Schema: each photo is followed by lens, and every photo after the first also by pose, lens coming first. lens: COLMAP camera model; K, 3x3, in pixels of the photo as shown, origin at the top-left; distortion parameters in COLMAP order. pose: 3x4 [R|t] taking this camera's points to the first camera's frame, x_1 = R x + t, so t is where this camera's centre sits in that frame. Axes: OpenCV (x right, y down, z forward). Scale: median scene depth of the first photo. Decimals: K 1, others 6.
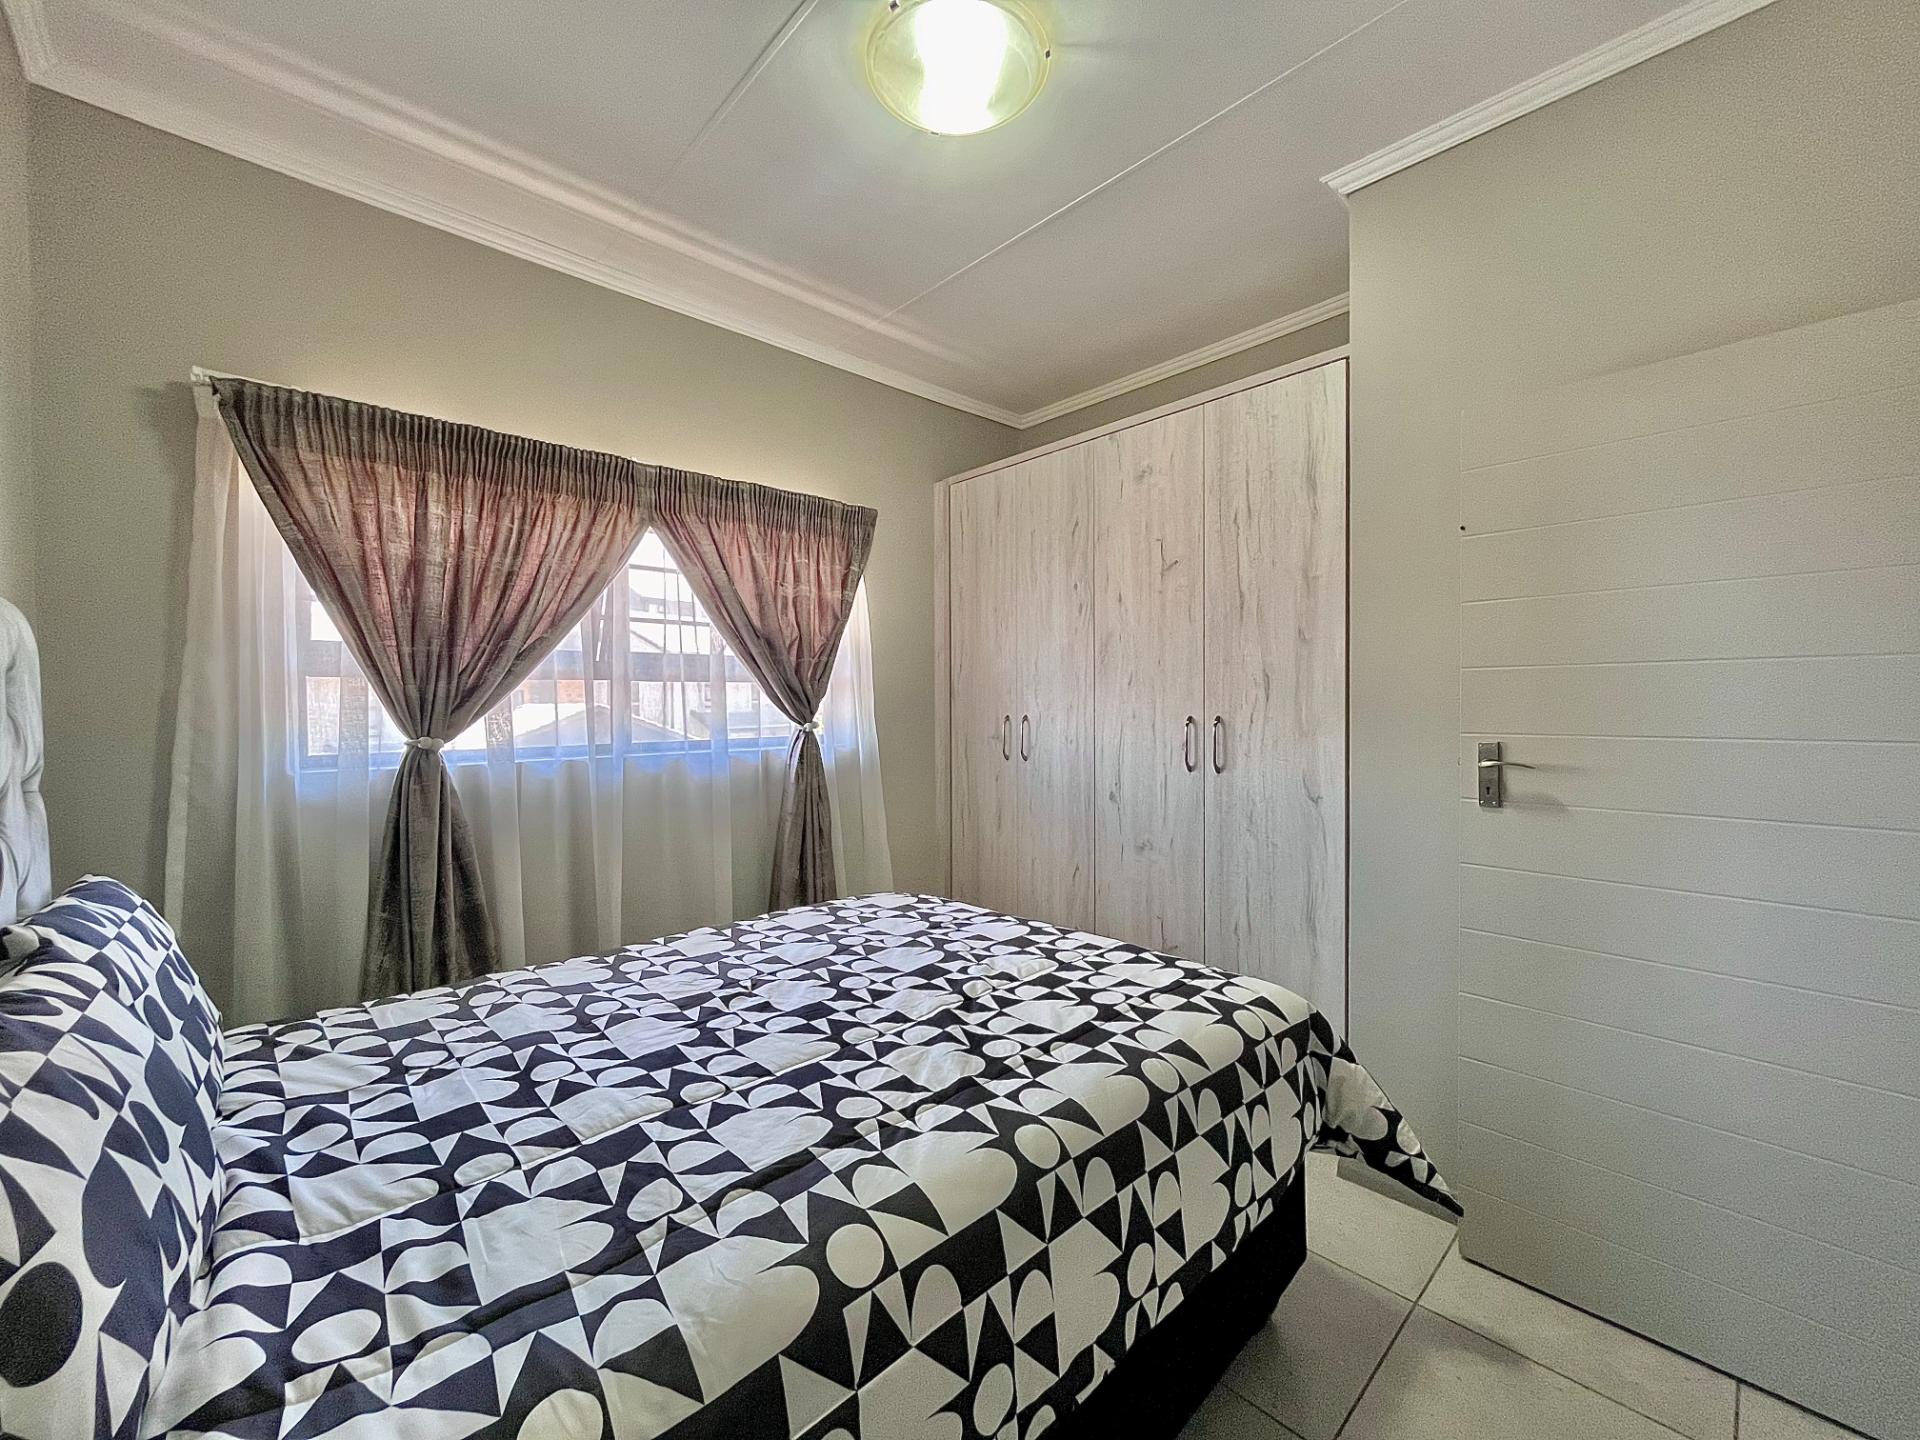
lens RADIAL K [[772.6, 0, 956.9], [0, 772.6, 717.1], [0, 0, 1]] dist [-0.001719, -0.000253]
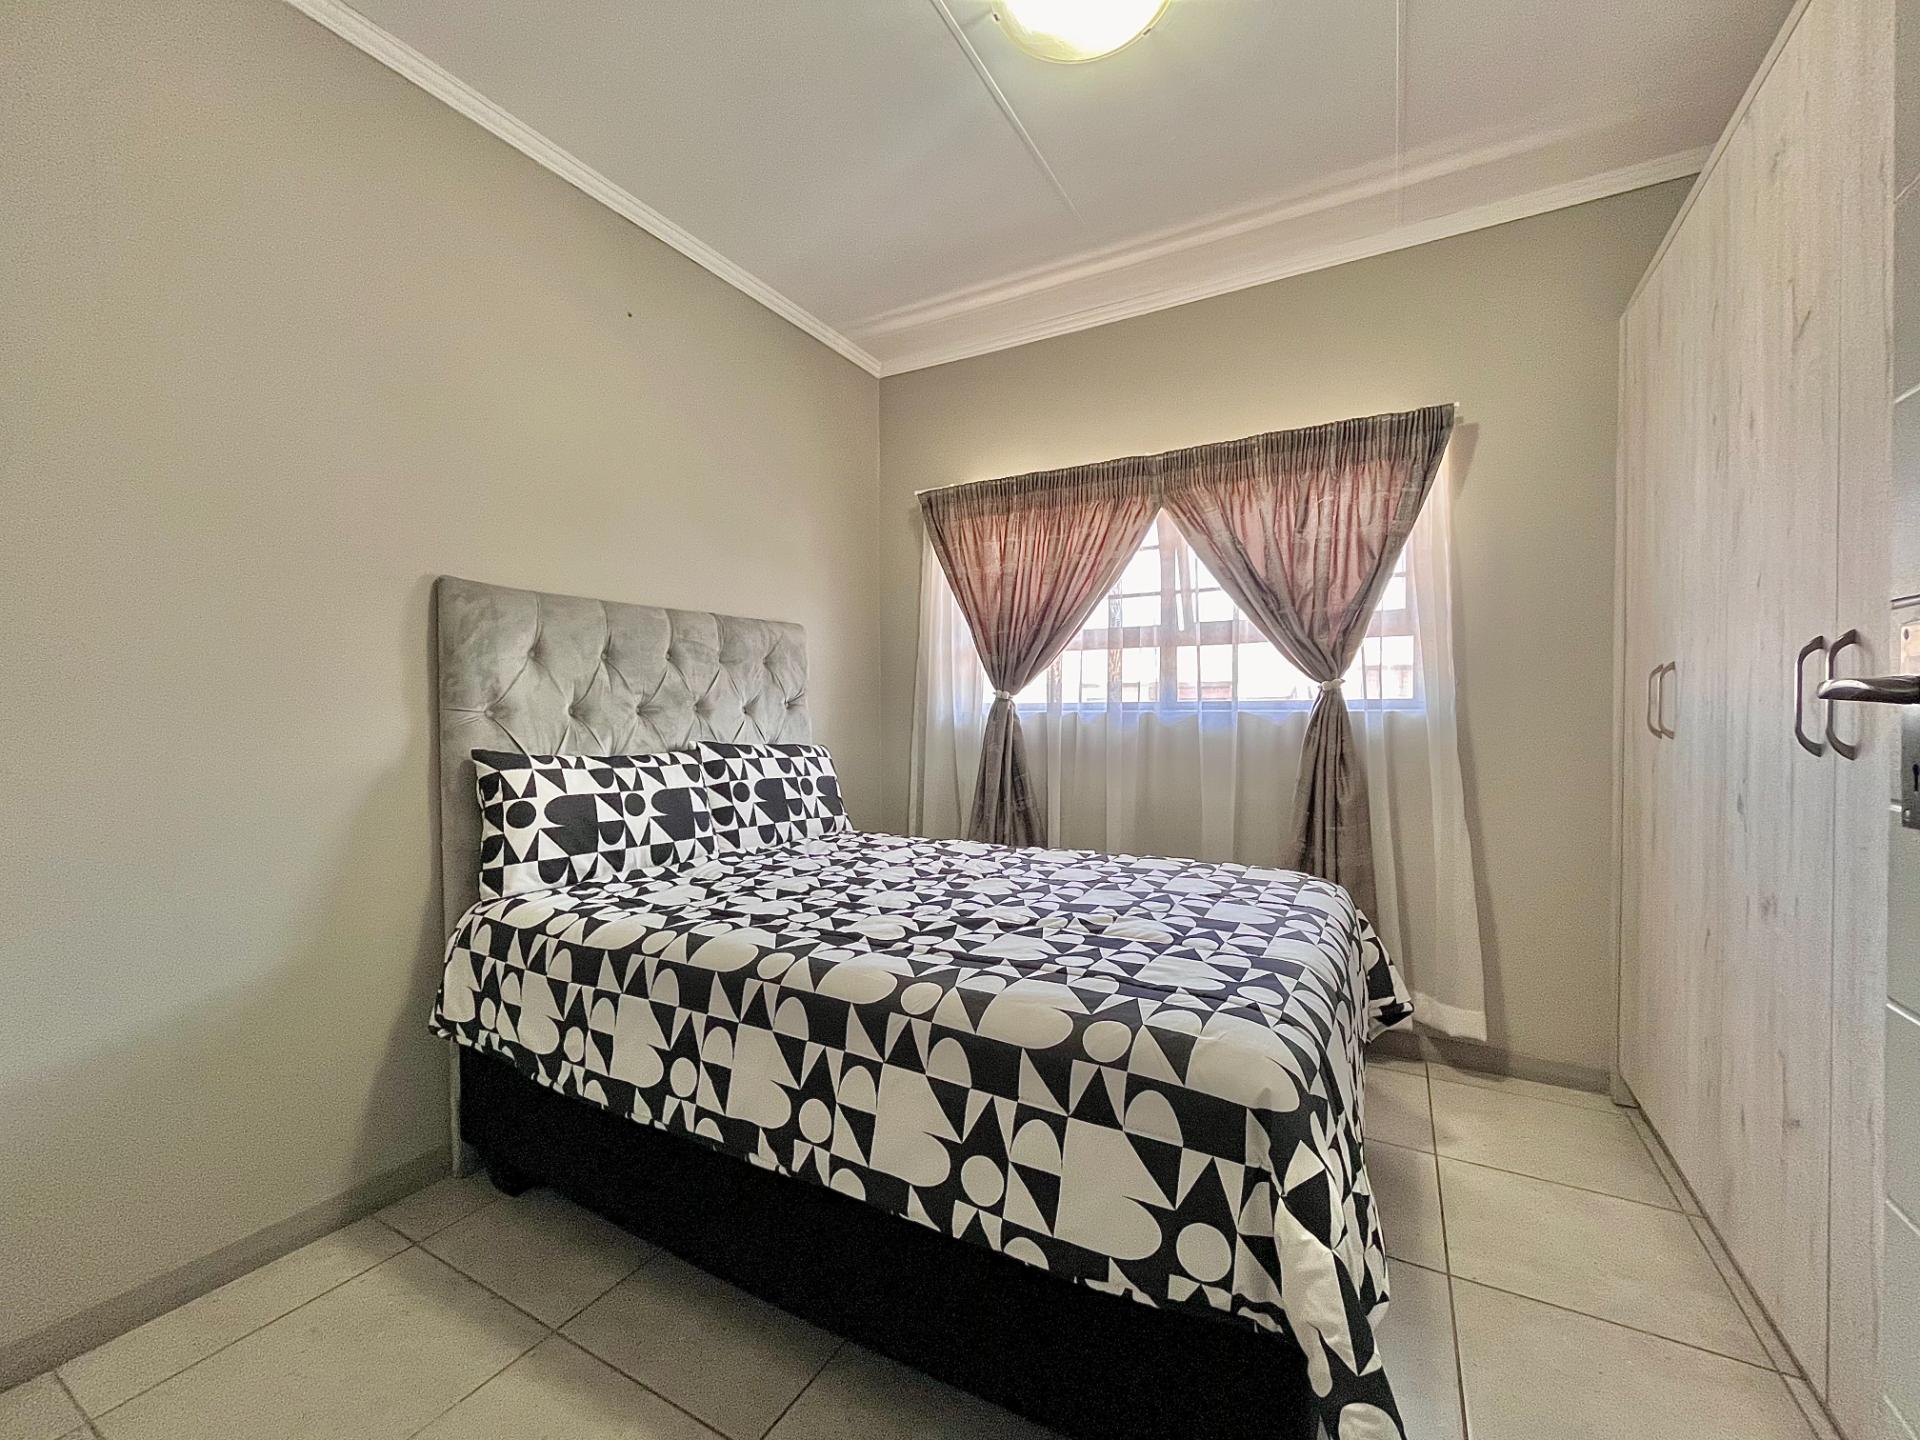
lens RADIAL K [[772.6, 0, 956.9], [0, 772.6, 717.1], [0, 0, 1]] dist [-0.001719, -0.000253]
pose [[0.304438, 0.015838, -0.952400, 0.679342], [-0.016446, 0.999800, 0.011370, 0.058565], [0.952390, 0.012202, 0.304638, 0.425923]]
